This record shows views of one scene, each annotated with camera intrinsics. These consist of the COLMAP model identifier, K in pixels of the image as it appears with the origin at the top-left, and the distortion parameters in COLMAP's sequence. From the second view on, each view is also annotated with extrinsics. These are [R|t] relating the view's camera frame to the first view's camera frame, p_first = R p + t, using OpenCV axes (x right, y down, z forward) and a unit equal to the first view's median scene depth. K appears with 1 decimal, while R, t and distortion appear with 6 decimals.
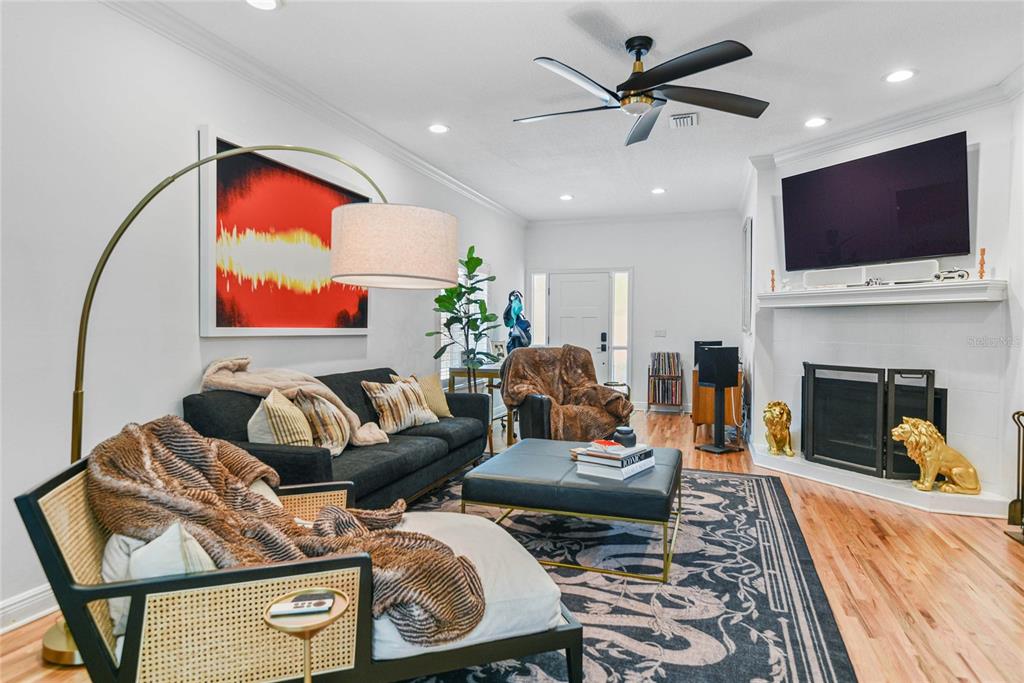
lens RADIAL K [[585.0, 0, 508.6], [0, 585.0, 340.6], [0, 0, 1]] dist [0.027728, -0.013786]
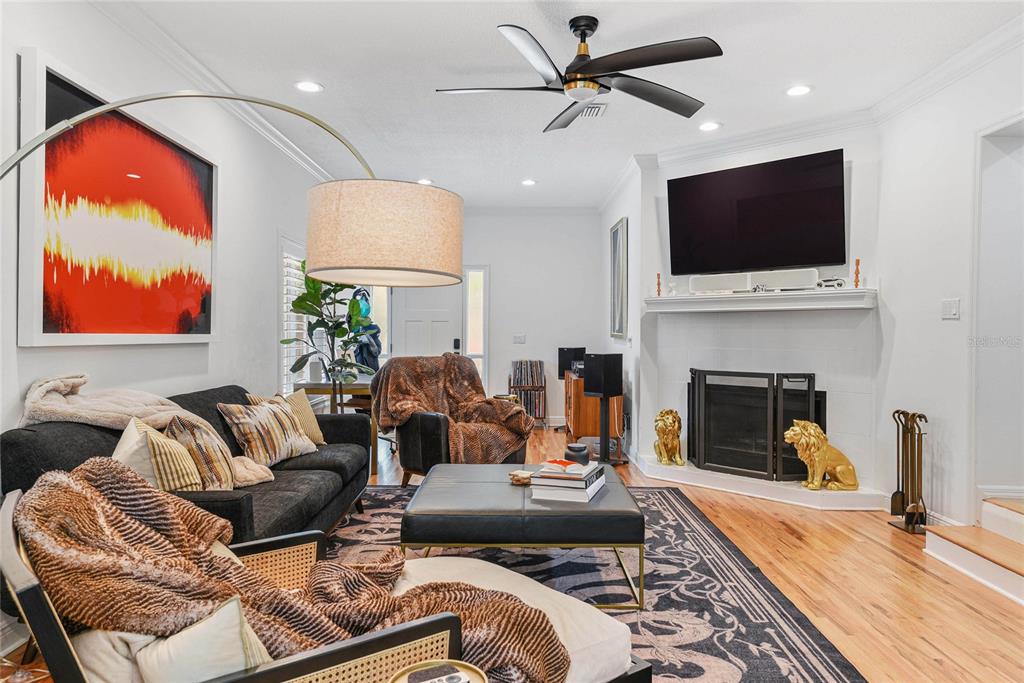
lens RADIAL K [[679.8, 0, 510.1], [0, 679.8, 336.8], [0, 0, 1]] dist [0.023030, -0.005852]
pose [[0.946668, -0.002224, 0.322204, -0.213345], [0.007583, 0.999853, -0.015377, -0.001292], [-0.322122, 0.017000, 0.946545, 0.034818]]
